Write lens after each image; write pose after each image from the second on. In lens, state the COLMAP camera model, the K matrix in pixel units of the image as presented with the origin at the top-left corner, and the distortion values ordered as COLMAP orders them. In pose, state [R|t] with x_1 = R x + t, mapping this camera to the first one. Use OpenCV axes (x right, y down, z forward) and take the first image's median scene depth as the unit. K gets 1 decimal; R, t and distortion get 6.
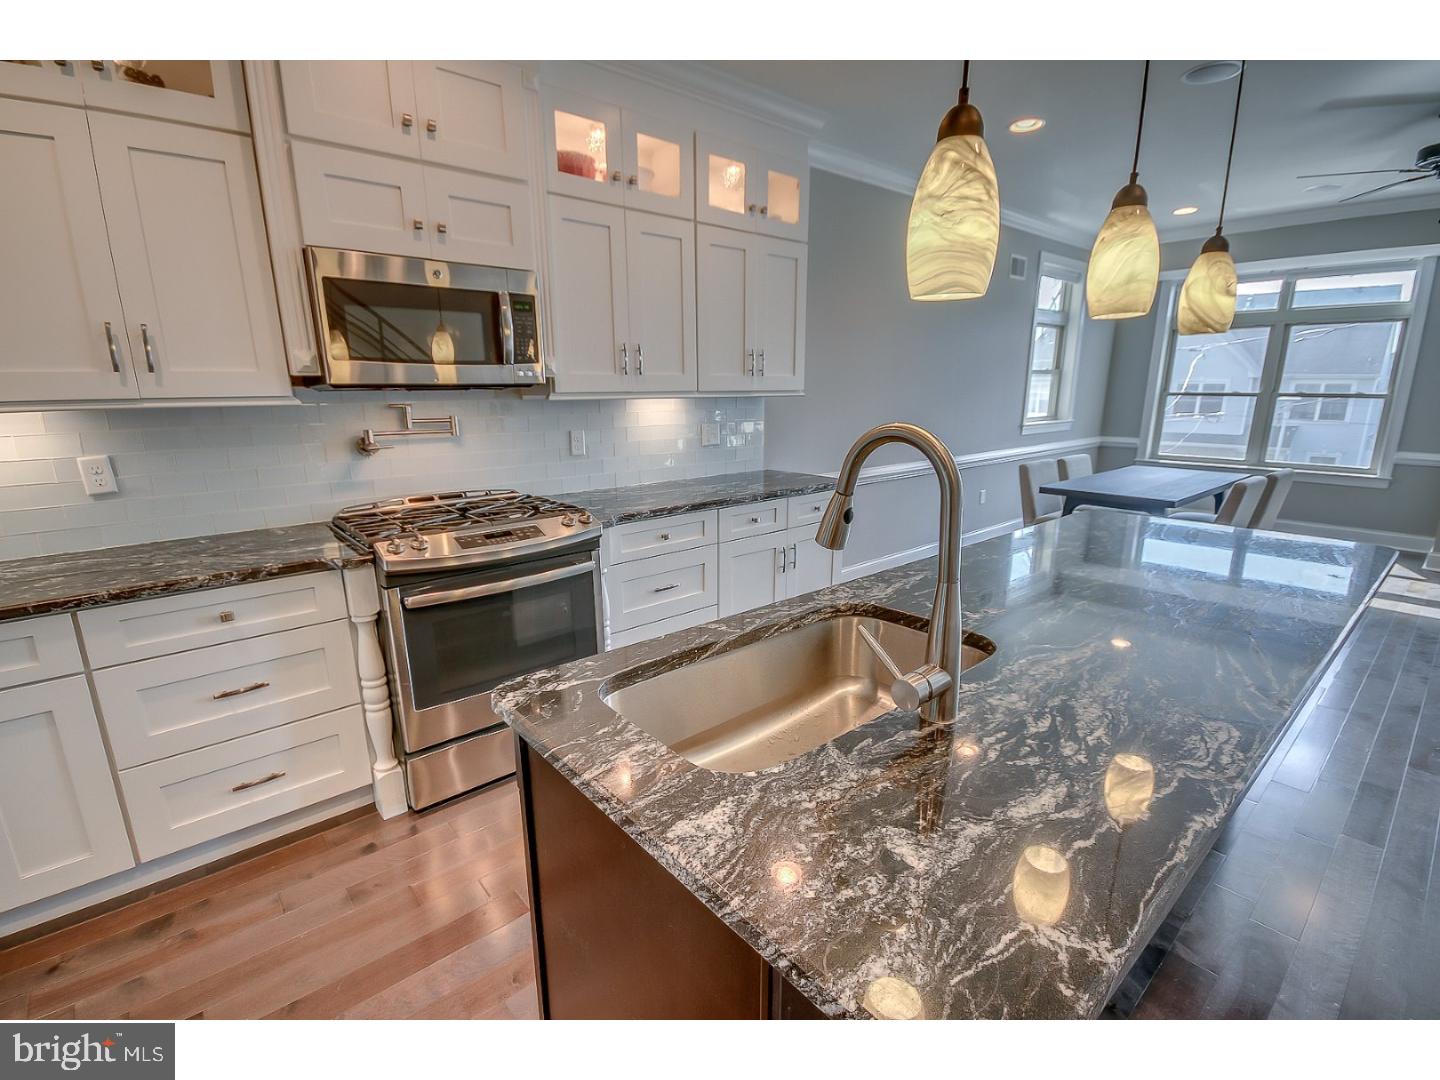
lens RADIAL K [[663.2, 0, 712.7], [0, 663.2, 553.5], [0, 0, 1]] dist [0.001671, -0.002019]
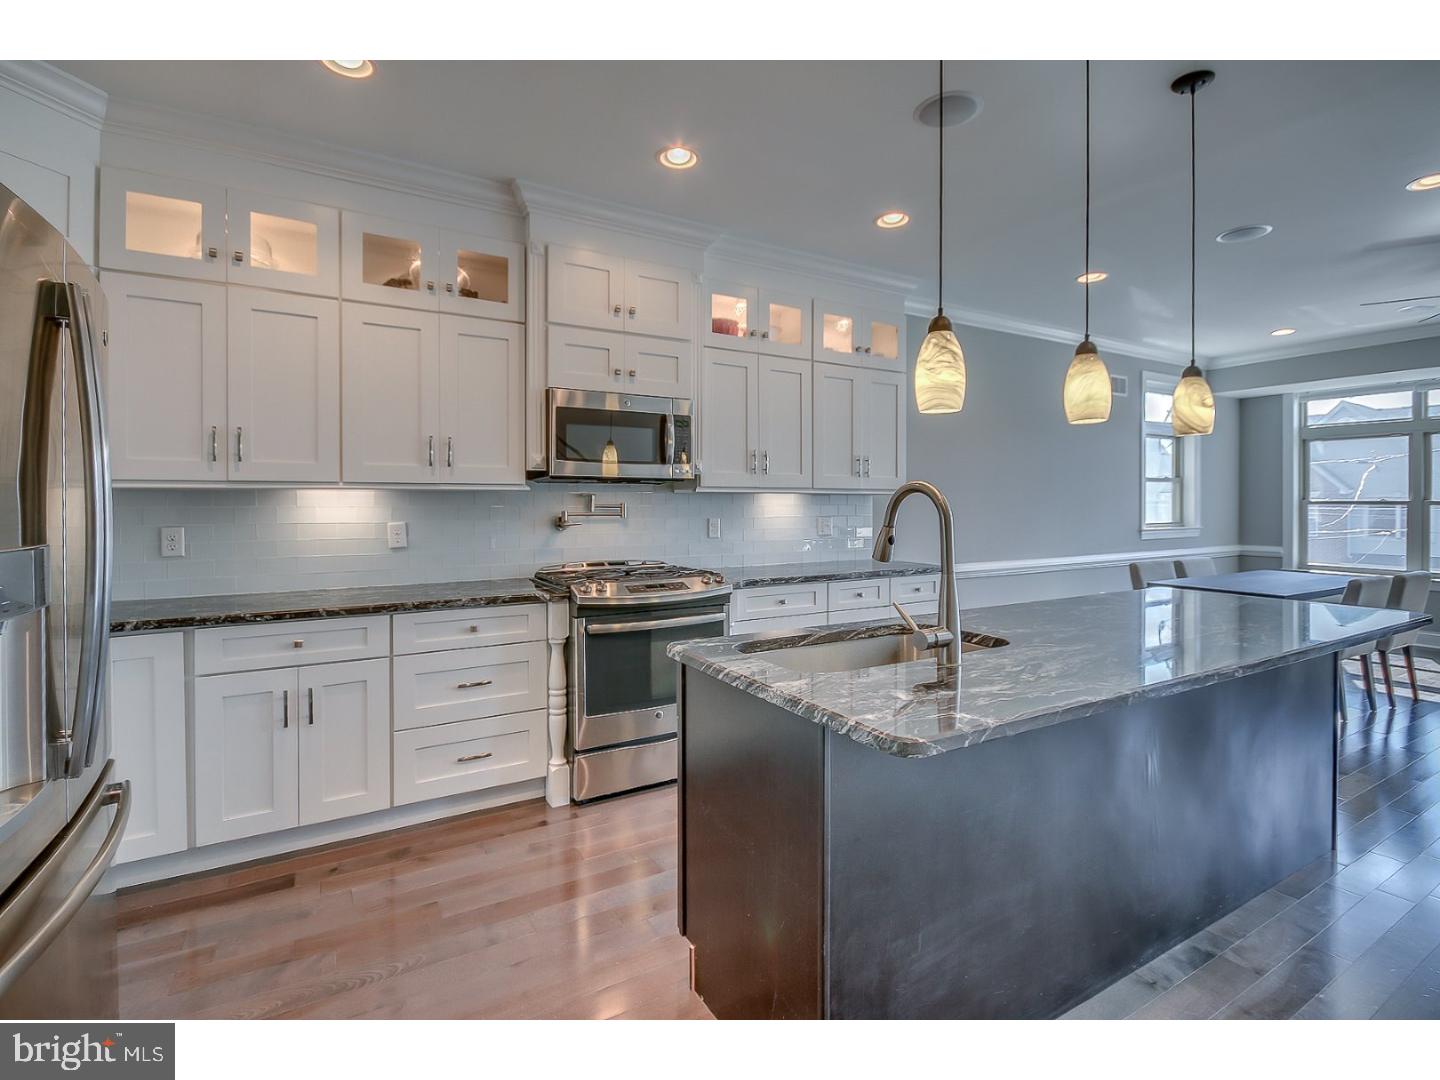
lens RADIAL K [[663.2, 0, 711.4], [0, 663.2, 503.6], [0, 0, 1]] dist [0.001671, -0.002019]
pose [[0.982287, 0.008739, -0.187177, 0.034318], [-0.052976, 0.971111, -0.232674, 0.115357], [0.179736, 0.238468, 0.954373, -0.287934]]
